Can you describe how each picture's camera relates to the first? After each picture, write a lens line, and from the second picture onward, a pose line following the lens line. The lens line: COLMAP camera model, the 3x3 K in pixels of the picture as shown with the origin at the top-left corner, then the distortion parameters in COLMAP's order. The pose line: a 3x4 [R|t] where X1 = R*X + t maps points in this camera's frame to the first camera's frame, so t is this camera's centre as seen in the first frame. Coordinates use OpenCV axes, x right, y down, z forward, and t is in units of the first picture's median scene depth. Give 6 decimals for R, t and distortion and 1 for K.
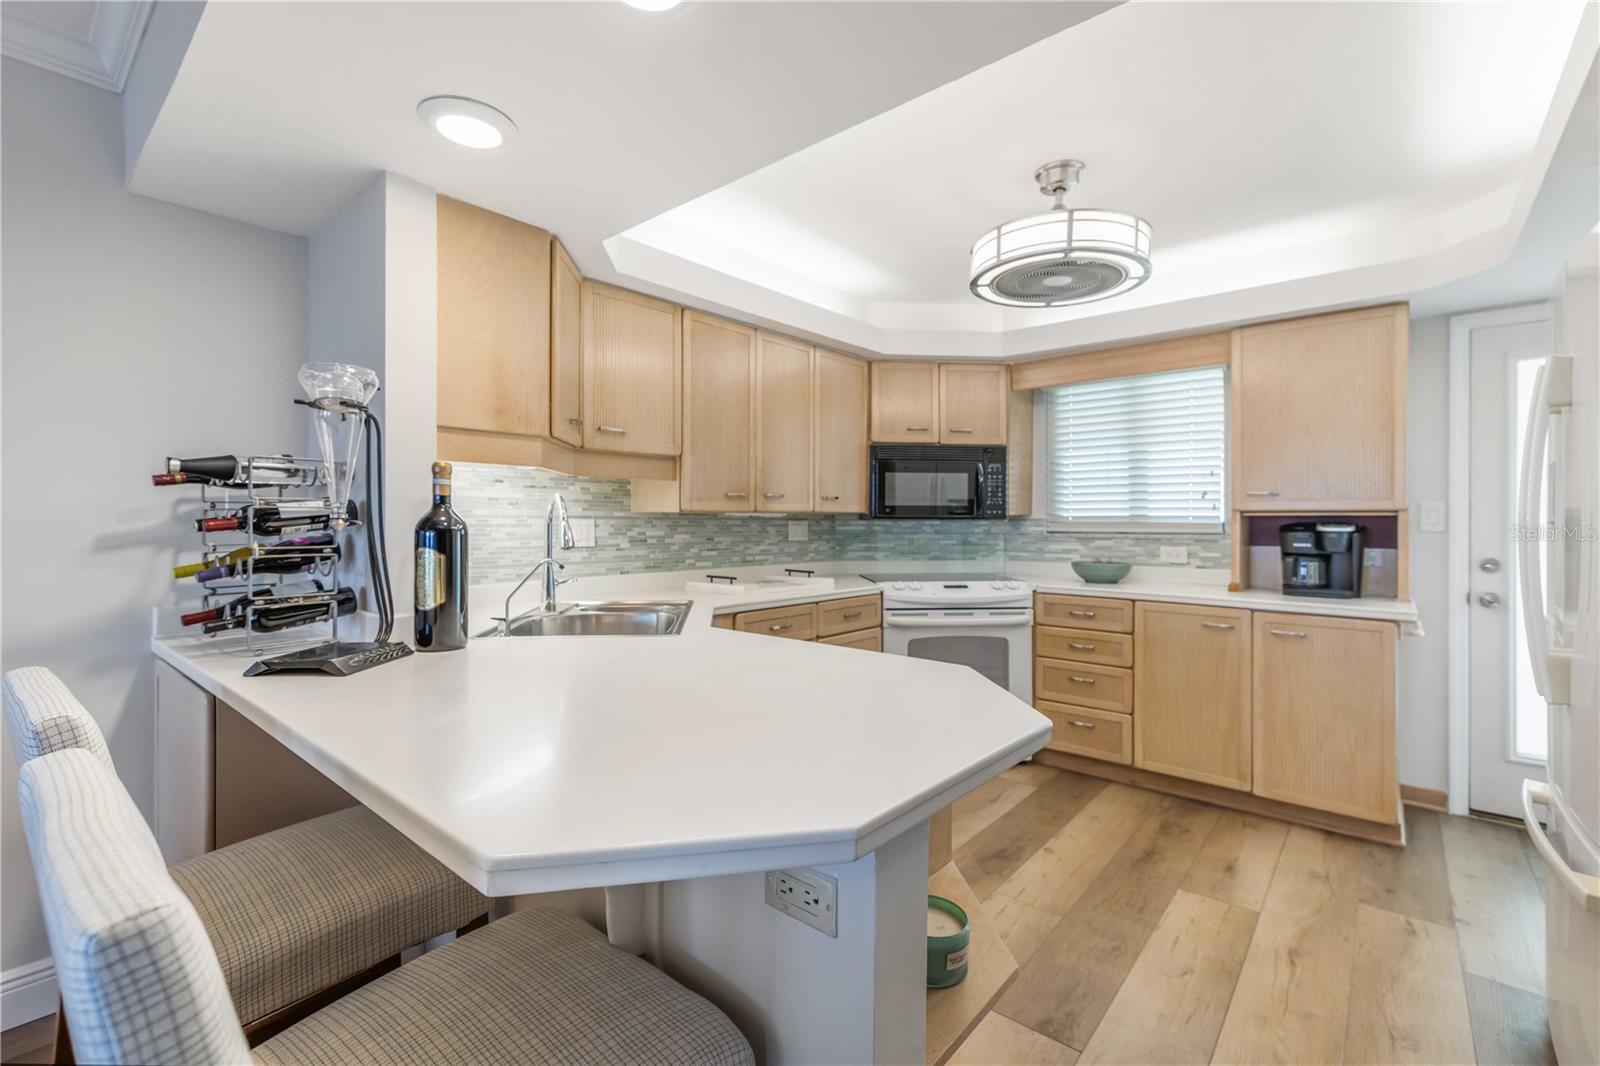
lens RADIAL K [[691.7, 0, 805.7], [0, 691.7, 519.0], [0, 0, 1]] dist [0.001169, 0.001005]
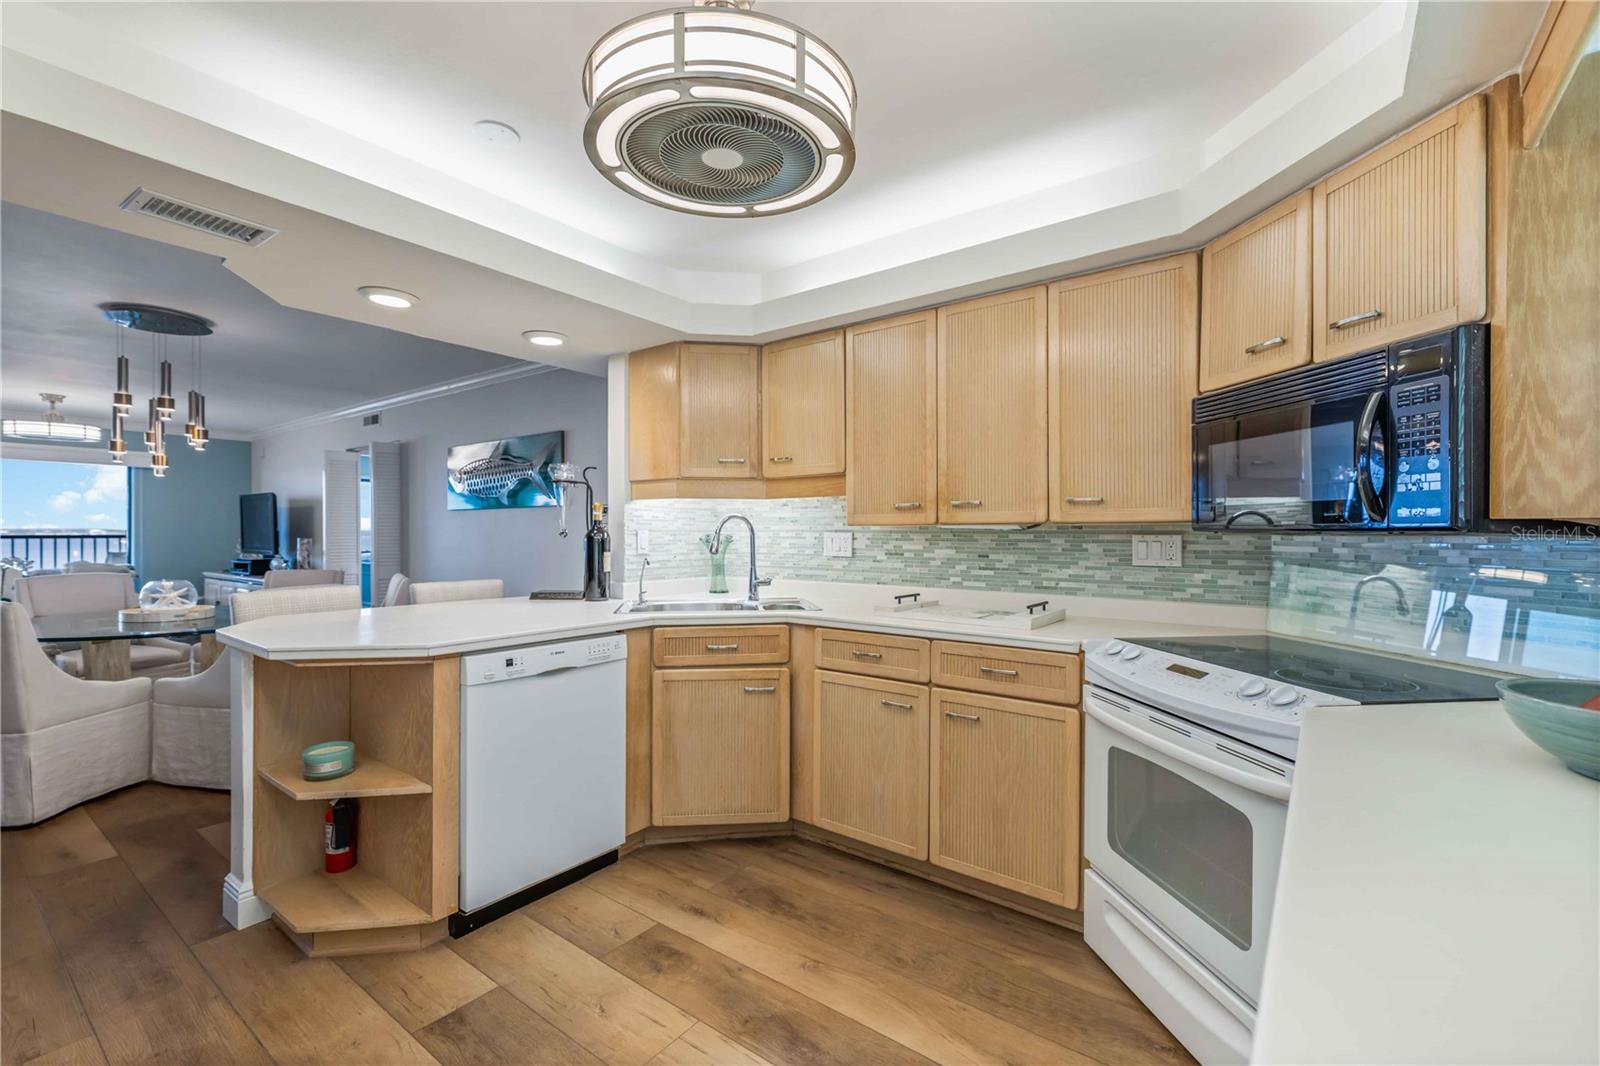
lens RADIAL K [[691.7, 0, 806.1], [0, 691.7, 537.3], [0, 0, 1]] dist [0.001169, 0.001005]
pose [[0.061677, 0.004271, -0.998087, 0.751693], [-0.001084, 0.999991, 0.004212, 0.002722], [0.998096, 0.000822, 0.061681, 0.775807]]
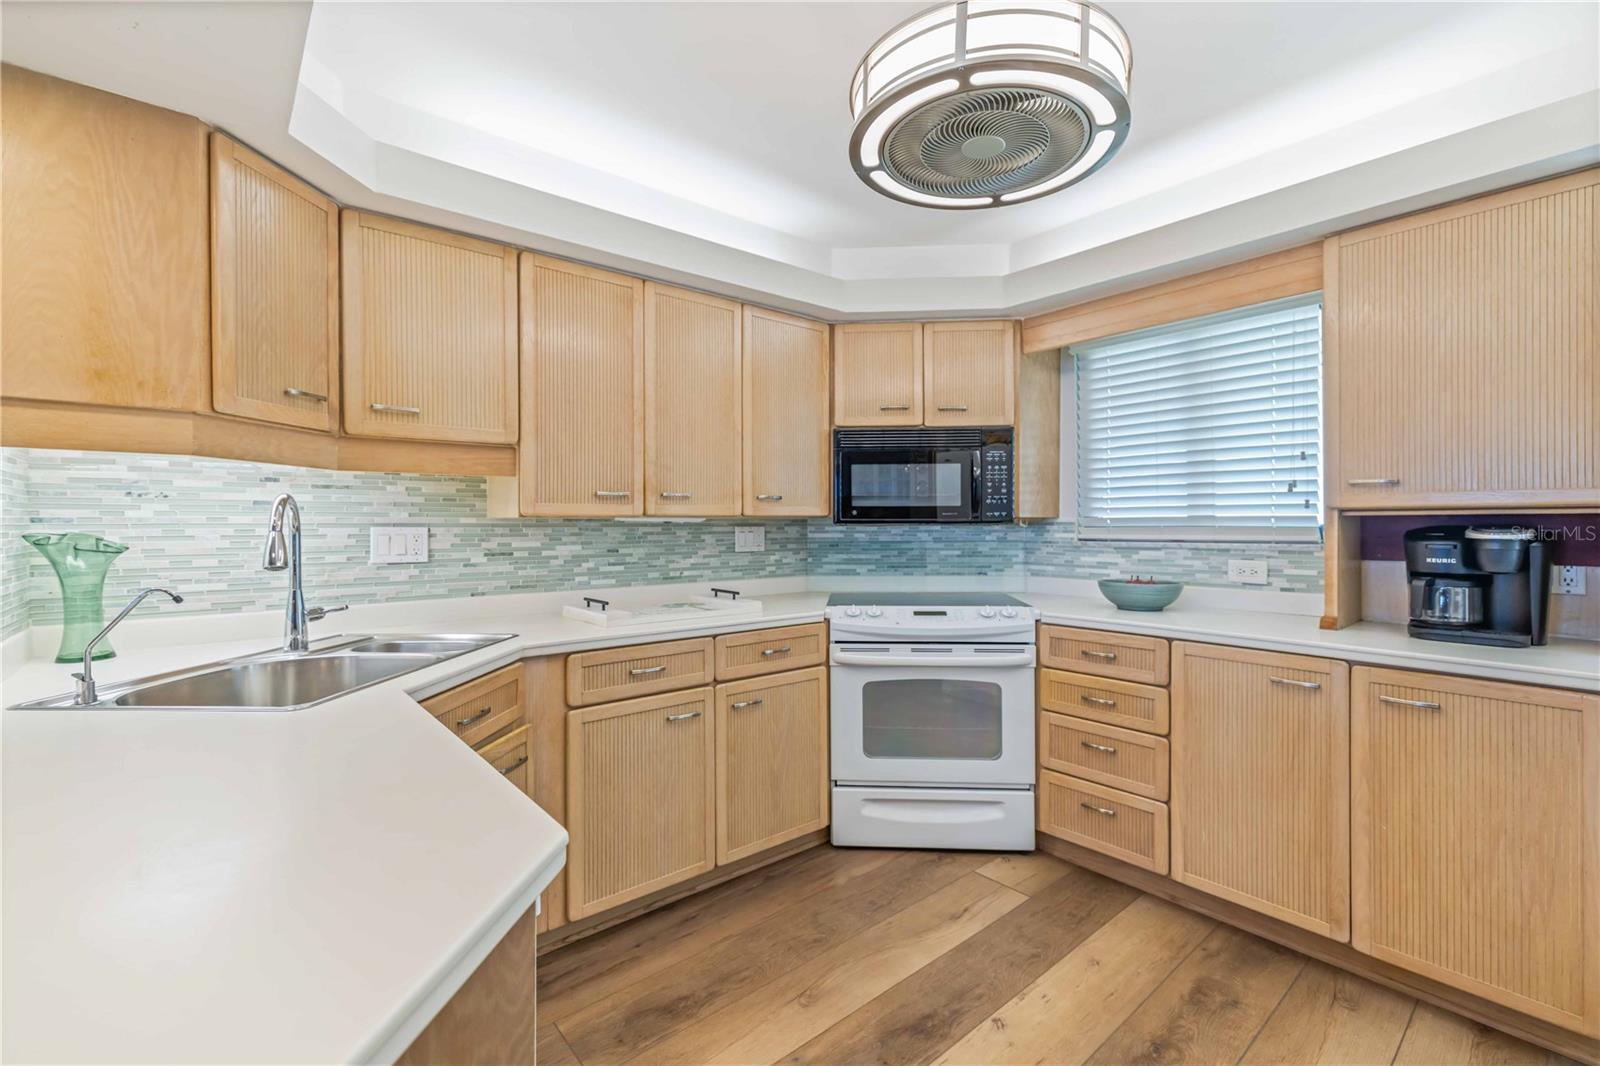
lens RADIAL K [[691.7, 0, 812.0], [0, 691.7, 526.8], [0, 0, 1]] dist [0.001169, 0.001005]
pose [[0.988032, -0.006124, -0.154128, 0.227248], [0.006817, 0.999969, 0.003971, -0.000202], [0.154099, -0.004974, 0.988043, 0.260243]]
